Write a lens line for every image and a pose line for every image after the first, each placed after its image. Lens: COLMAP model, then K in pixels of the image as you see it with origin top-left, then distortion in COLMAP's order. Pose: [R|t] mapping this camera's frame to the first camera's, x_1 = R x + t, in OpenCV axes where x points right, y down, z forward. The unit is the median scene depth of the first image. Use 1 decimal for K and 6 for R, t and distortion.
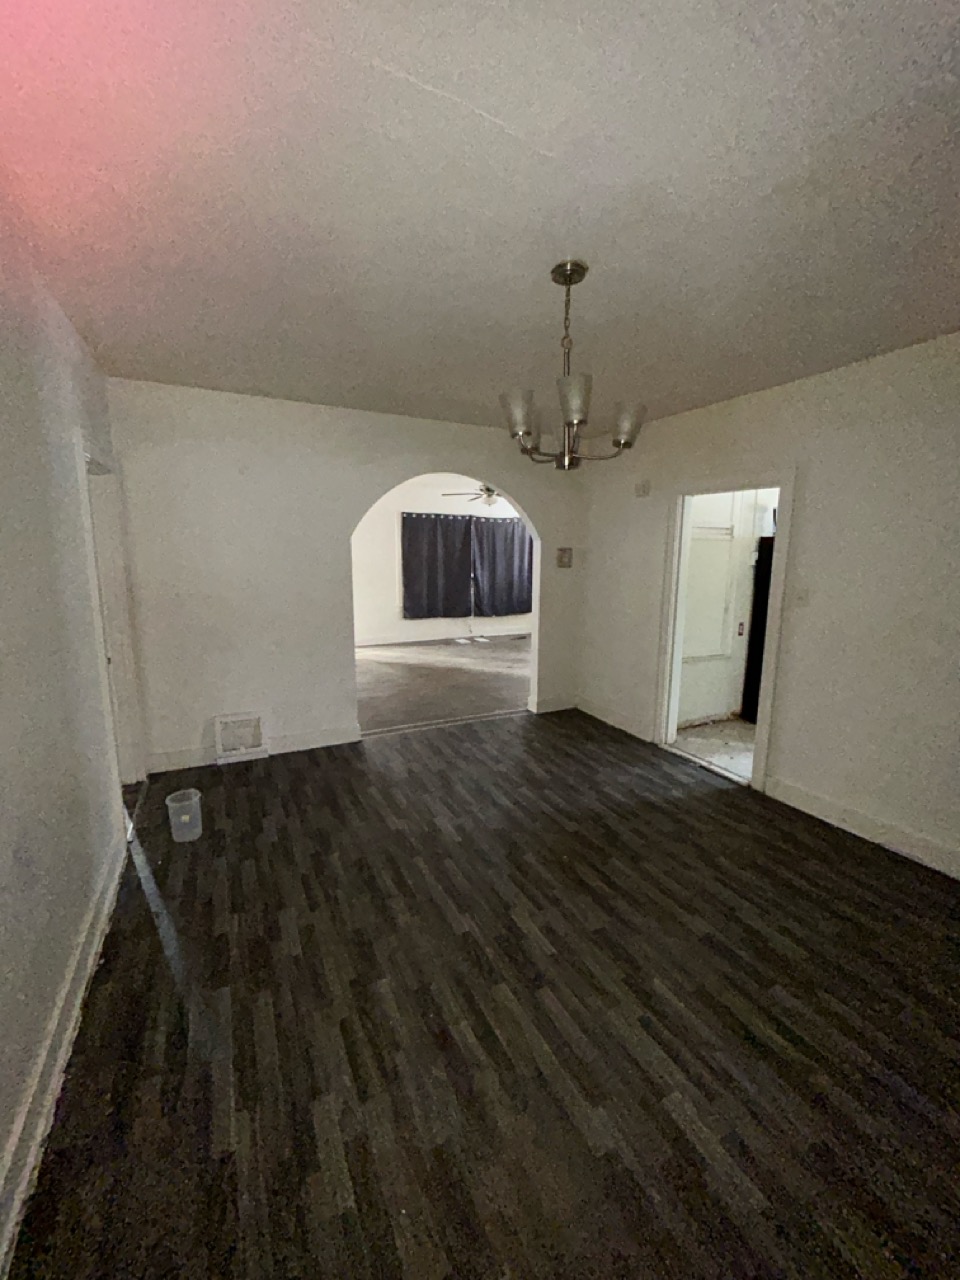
lens RADIAL K [[521.0, 0, 481.1], [0, 521.0, 639.6], [0, 0, 1]] dist [-0.002553, -0.000954]
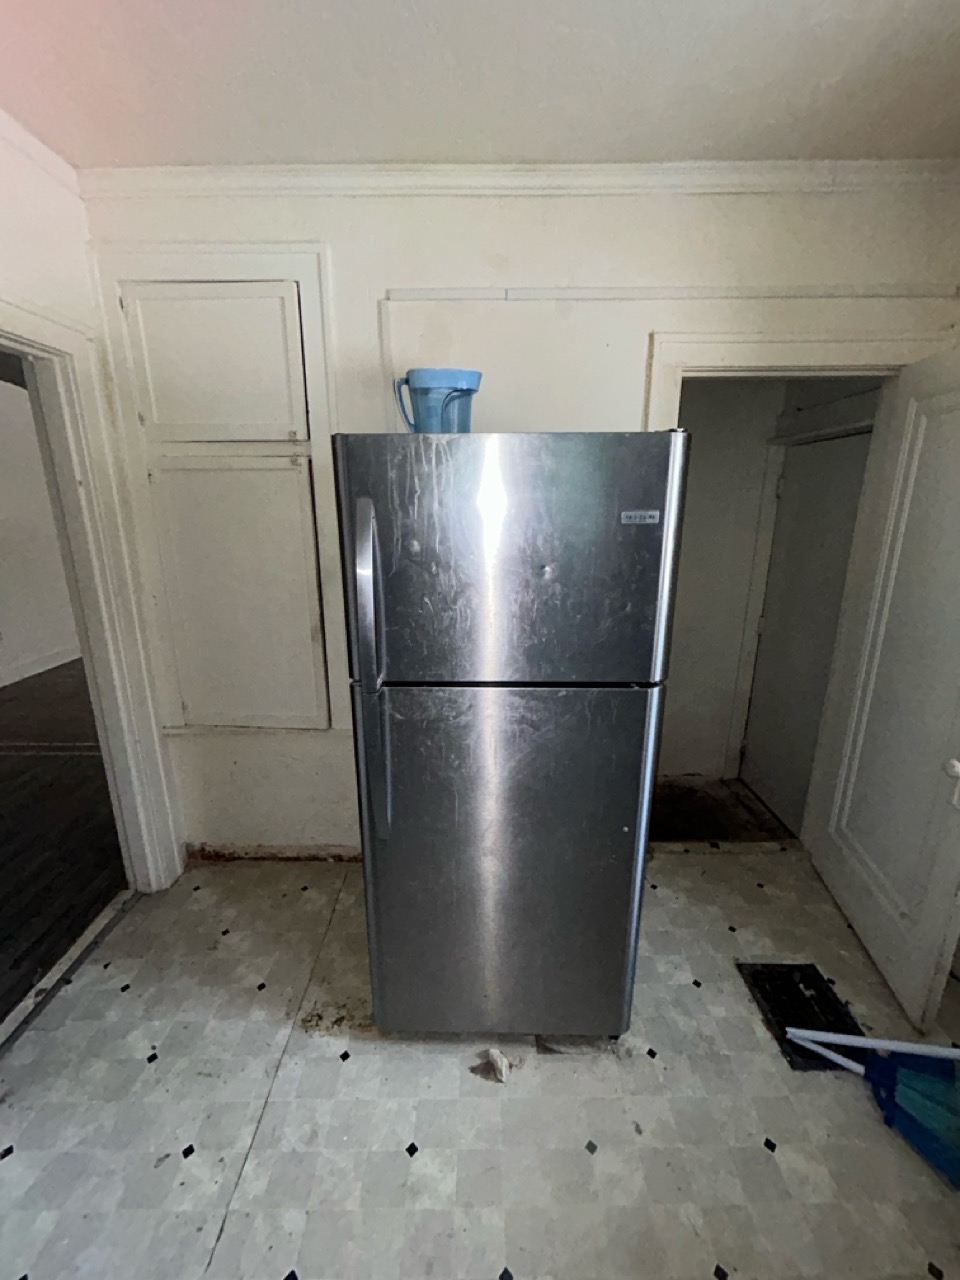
lens RADIAL K [[521.0, 0, 478.6], [0, 521.0, 633.6], [0, 0, 1]] dist [-0.002553, -0.000954]
pose [[0.888824, 0.111105, -0.444575, 0.768368], [-0.073811, 0.992206, 0.100397, -0.108540], [0.452265, -0.056421, 0.890097, 0.655351]]
